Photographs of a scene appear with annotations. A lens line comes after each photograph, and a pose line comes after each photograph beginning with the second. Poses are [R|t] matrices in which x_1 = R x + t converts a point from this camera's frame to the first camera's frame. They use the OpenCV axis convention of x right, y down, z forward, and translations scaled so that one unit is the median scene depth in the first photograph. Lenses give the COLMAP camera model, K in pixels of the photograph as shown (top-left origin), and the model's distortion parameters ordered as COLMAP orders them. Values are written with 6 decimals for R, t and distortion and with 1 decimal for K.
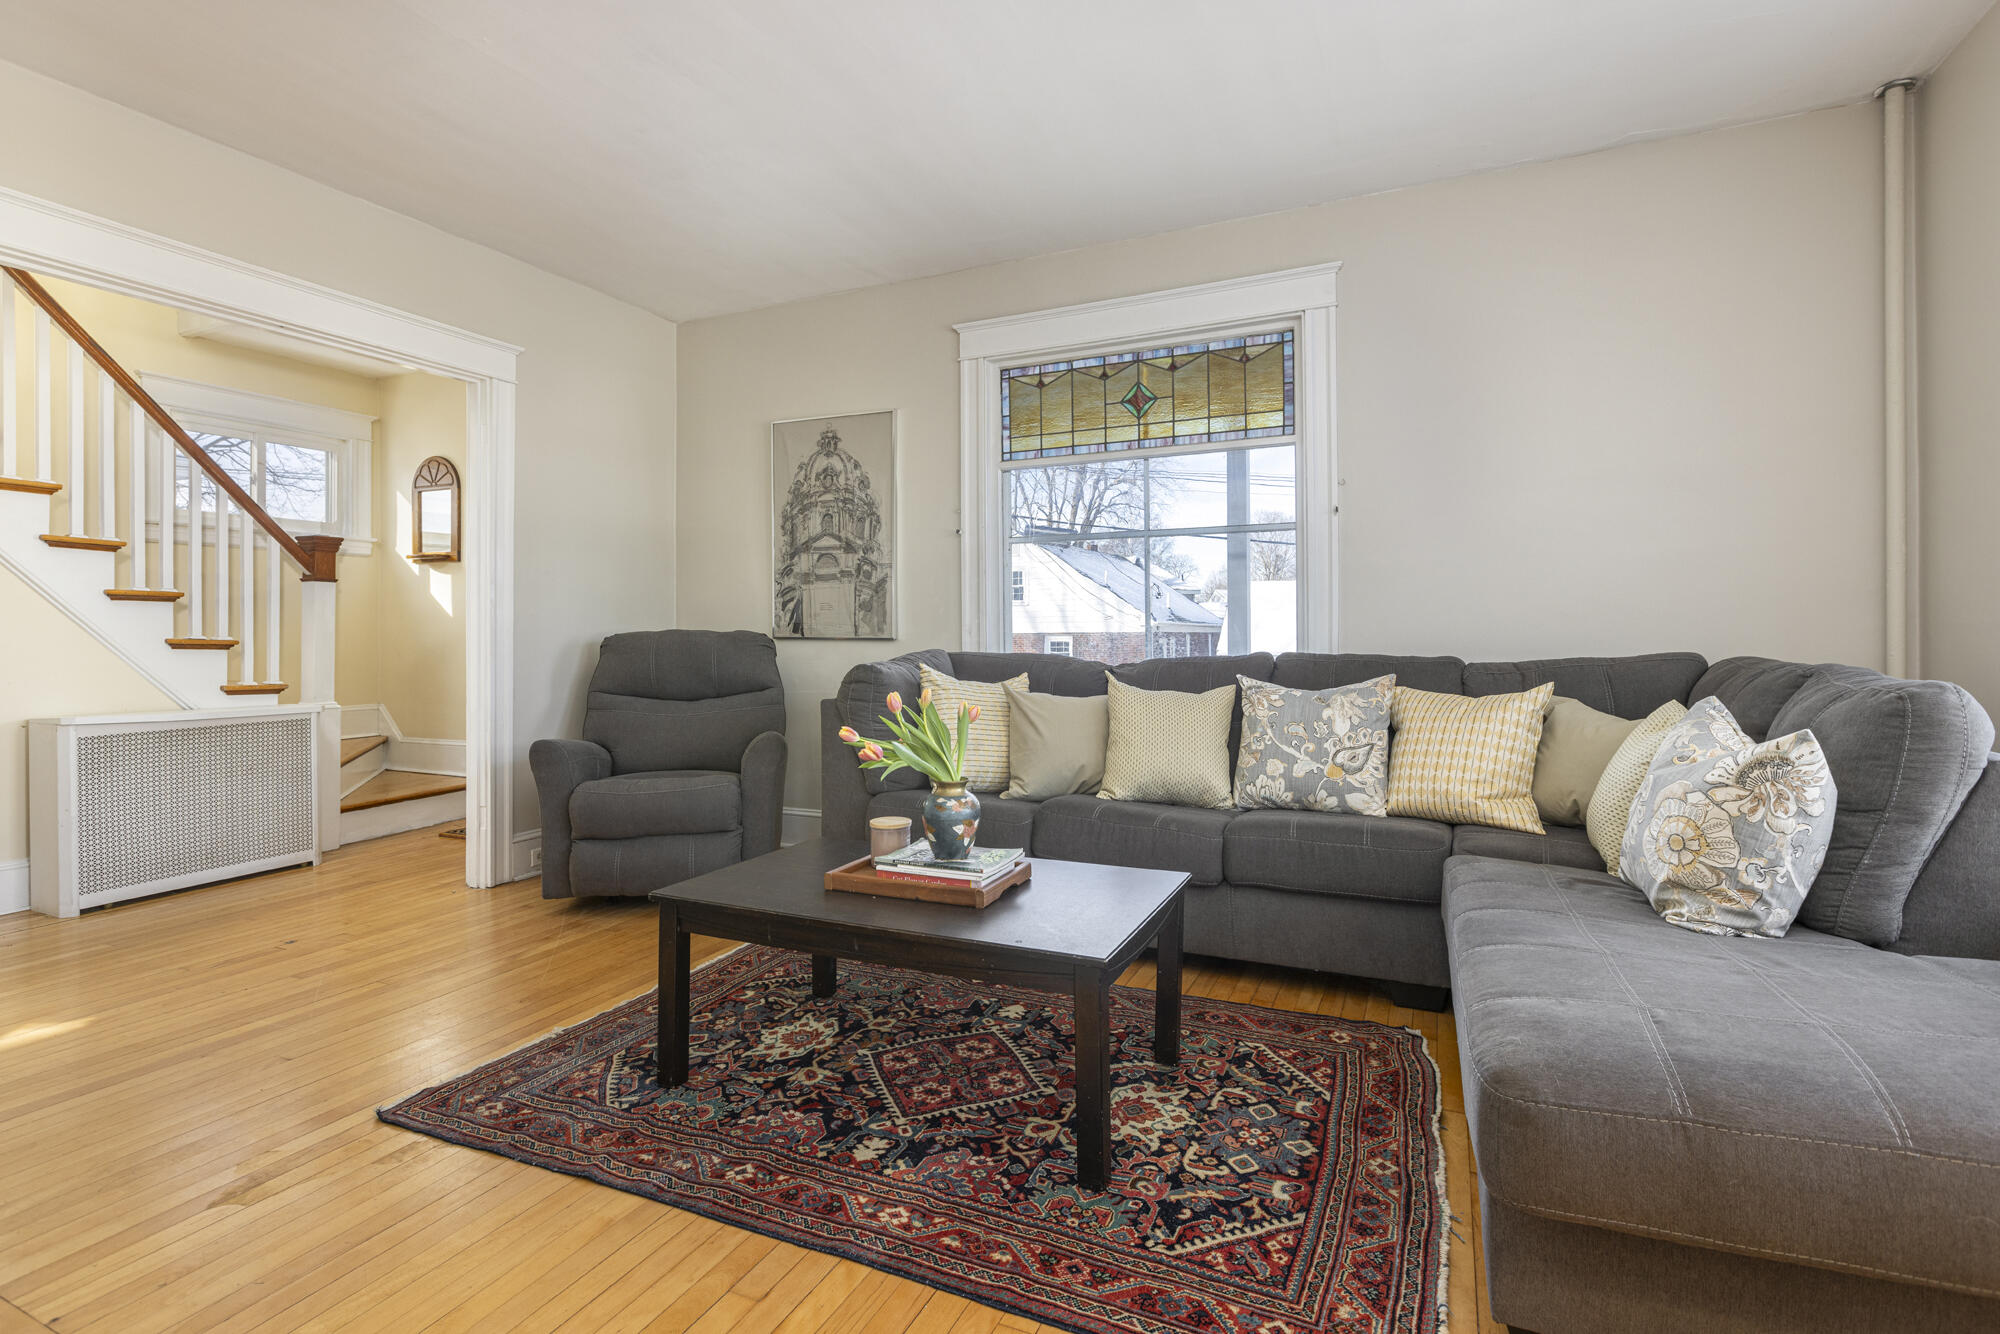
lens RADIAL K [[974.7, 0, 992.5], [0, 974.7, 654.9], [0, 0, 1]] dist [-0.004404, -0.000597]
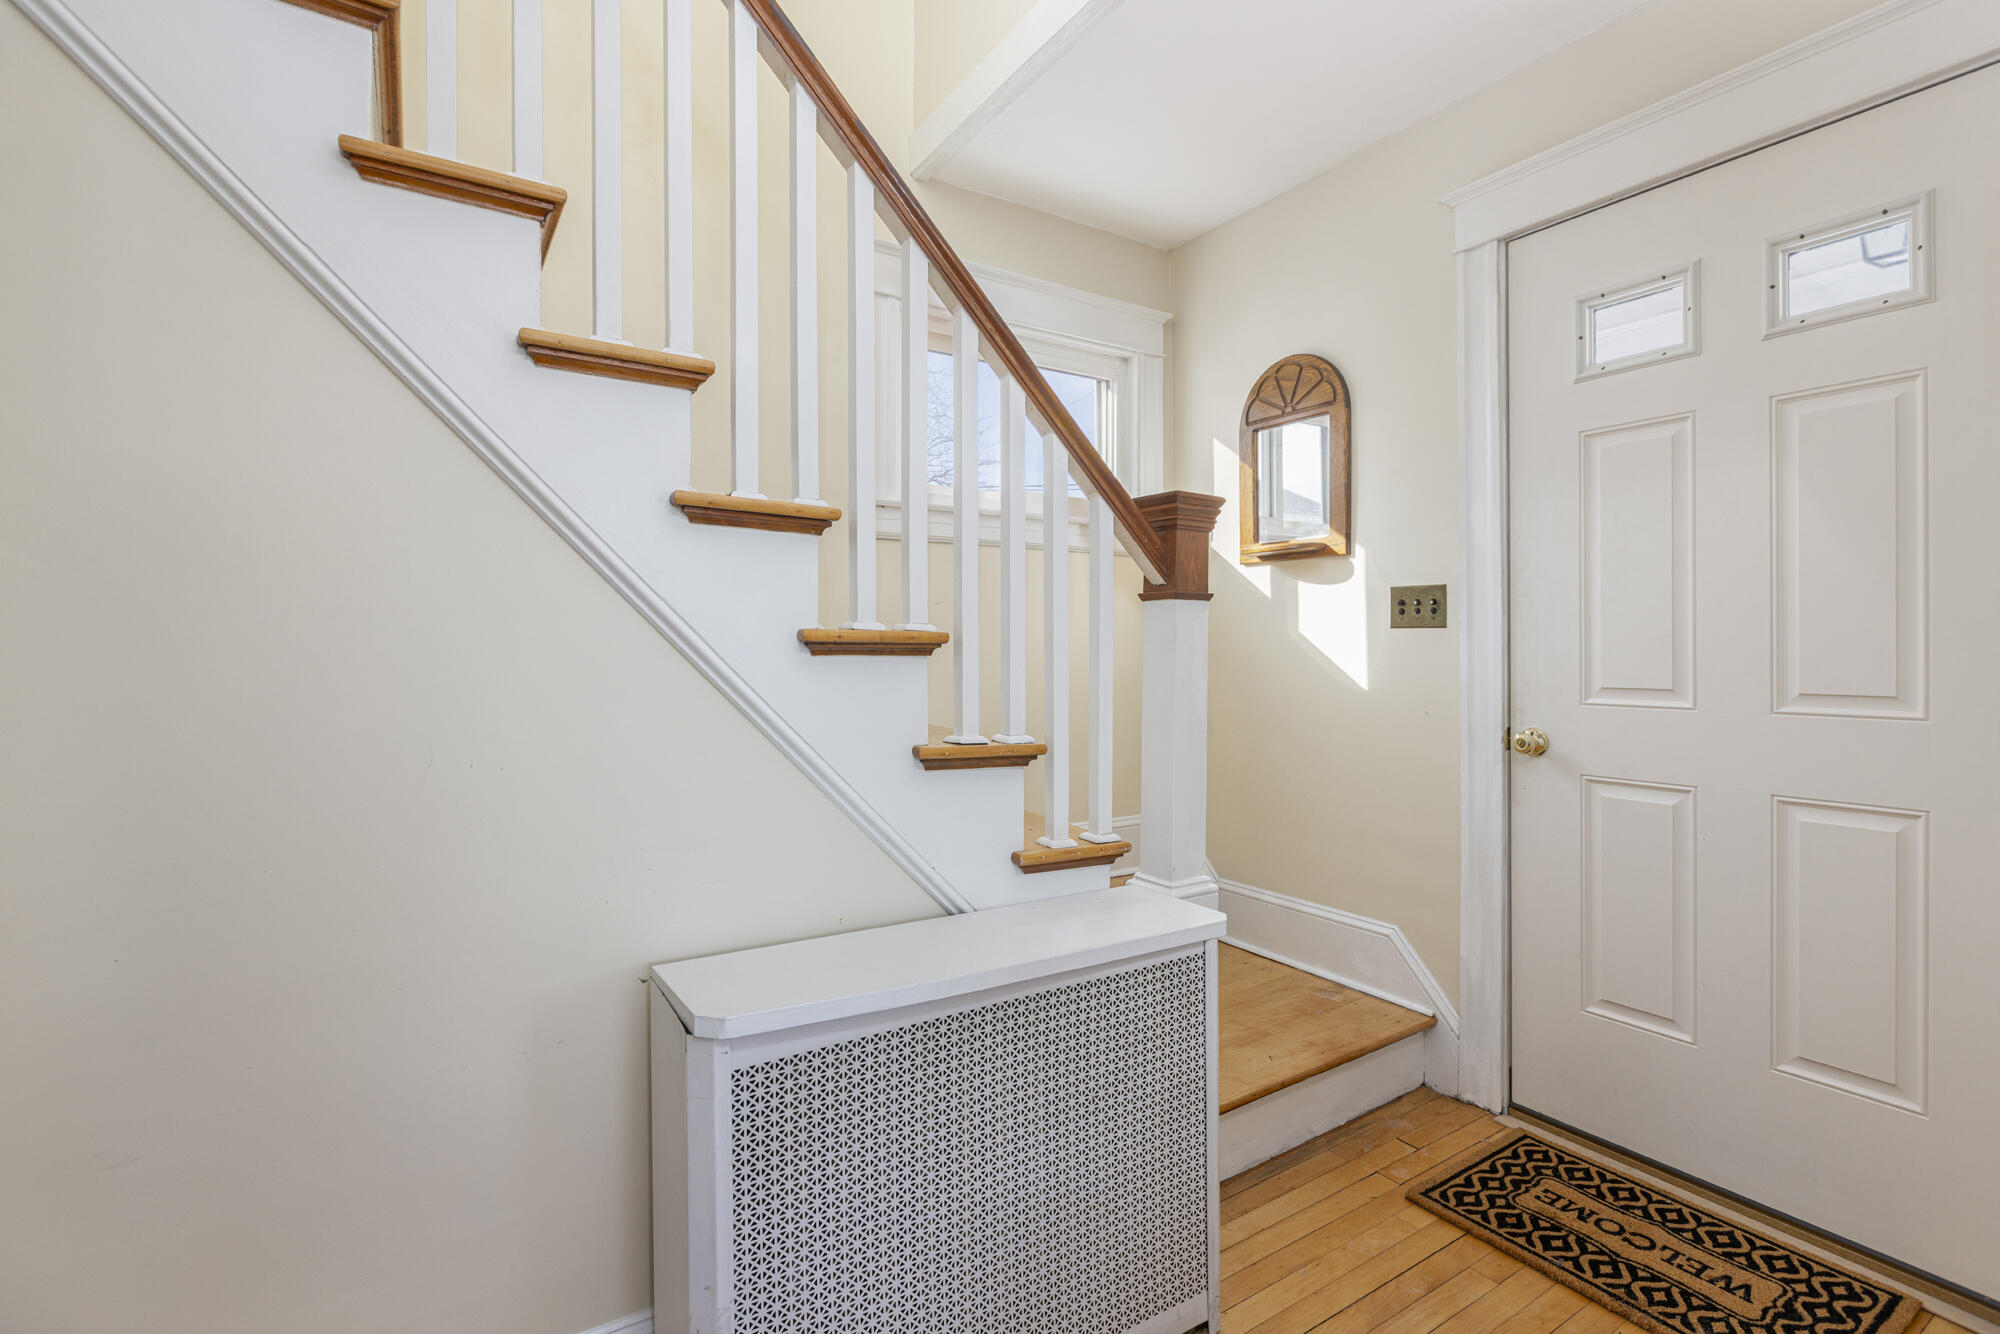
lens RADIAL K [[933.8, 0, 1000.0], [0, 933.8, 671.9], [0, 0, 1]] dist [-0.001023, -0.000099]
pose [[0.857097, -0.010500, -0.515048, -0.551166], [0.002812, 0.999873, -0.015706, -0.036900], [0.515147, 0.012013, 0.857018, 0.609125]]
